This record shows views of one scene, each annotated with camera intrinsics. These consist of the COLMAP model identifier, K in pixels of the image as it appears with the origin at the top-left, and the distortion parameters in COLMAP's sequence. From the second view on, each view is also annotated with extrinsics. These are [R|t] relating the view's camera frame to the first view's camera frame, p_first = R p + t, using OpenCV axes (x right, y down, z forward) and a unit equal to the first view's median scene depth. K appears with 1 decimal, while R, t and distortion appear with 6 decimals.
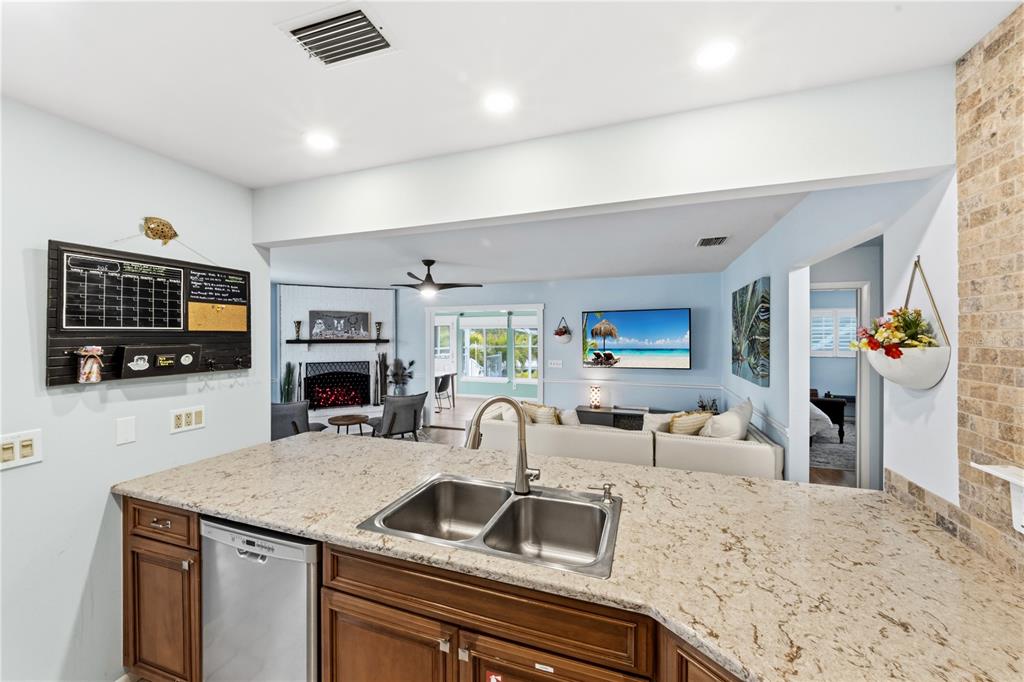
lens RADIAL K [[389.1, 0, 518.8], [0, 389.1, 339.1], [0, 0, 1]] dist [-0.004428, 0.001242]
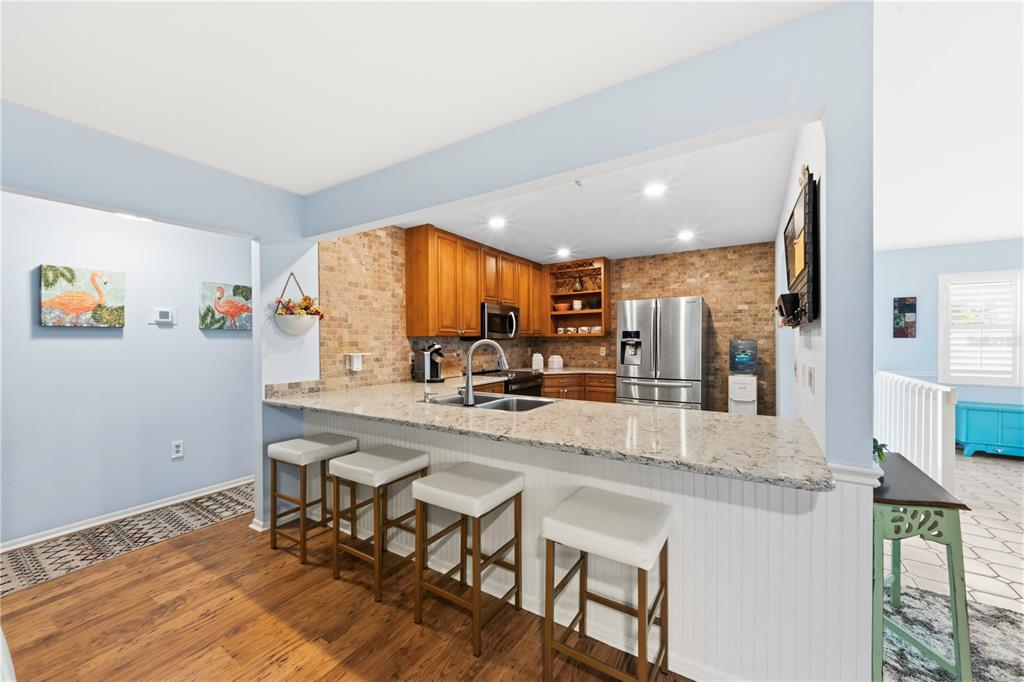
lens RADIAL K [[389.1, 0, 502.8], [0, 389.1, 340.9], [0, 0, 1]] dist [-0.004428, 0.001242]
pose [[-0.973209, 0.003834, 0.229891, -0.118232], [0.006408, 0.999925, 0.010452, 0.032836], [-0.229834, 0.011645, -0.973160, 0.630077]]
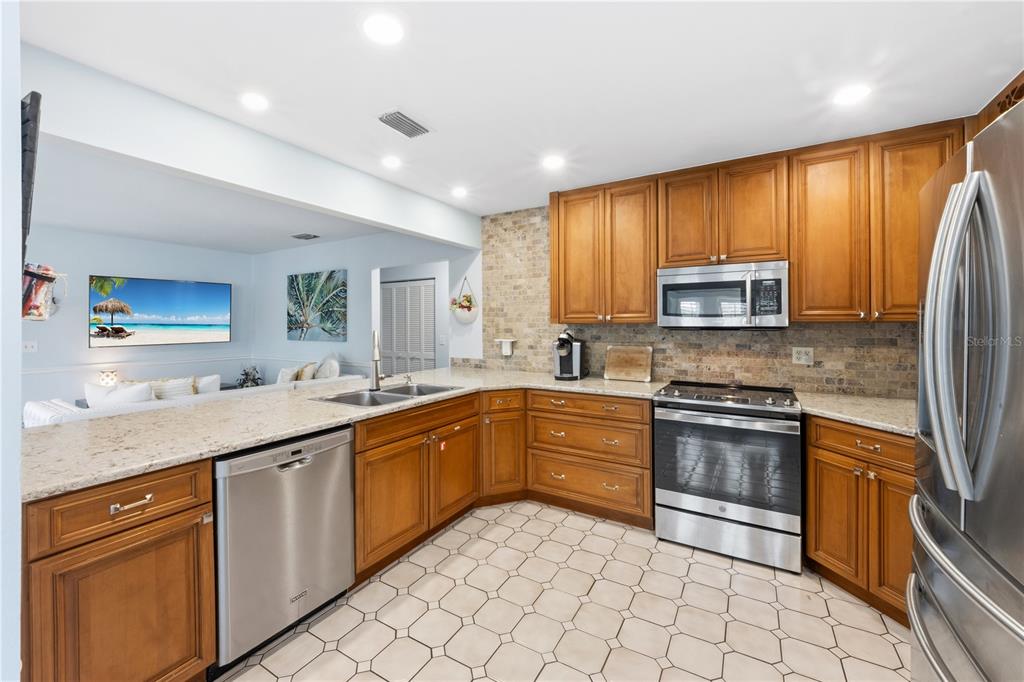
lens RADIAL K [[399.2, 0, 516.3], [0, 399.2, 322.5], [0, 0, 1]] dist [-0.001894, -0.000138]
pose [[0.188583, 0.003848, 0.982050, -0.393428], [0.009894, 0.999934, -0.005818, 0.032219], [-0.982007, 0.010813, 0.188532, 0.024239]]
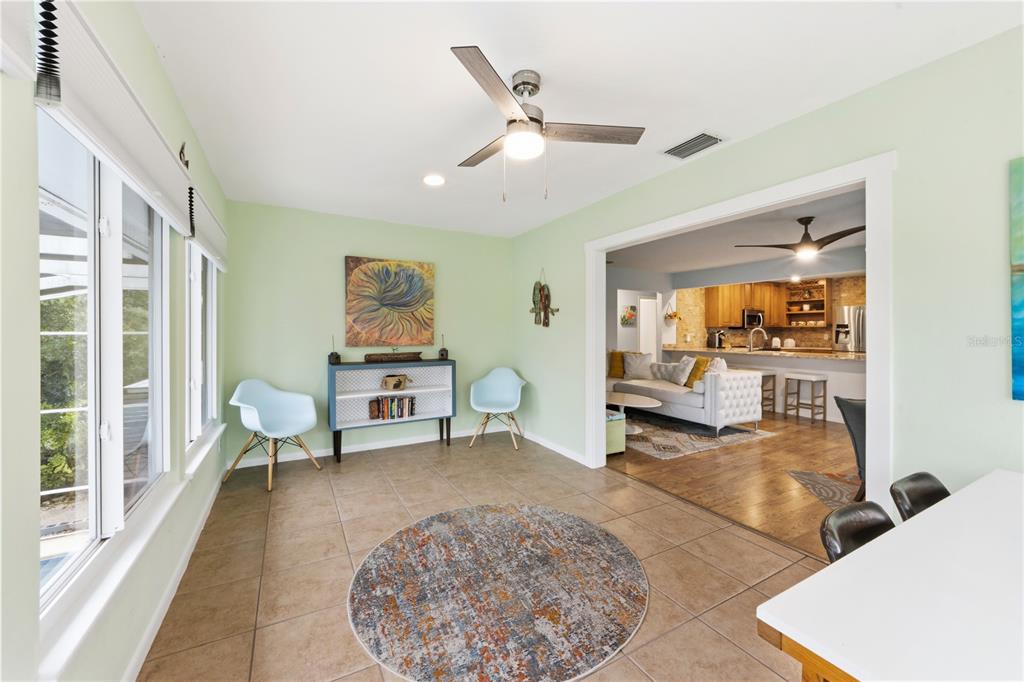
lens RADIAL K [[389.1, 0, 510.6], [0, 389.1, 330.7], [0, 0, 1]] dist [-0.004428, 0.001242]
pose [[-0.747630, -0.000519, 0.664116, -0.214797], [0.002302, 0.999992, 0.003373, 0.038352], [-0.664112, 0.004051, -0.747622, 1.509485]]
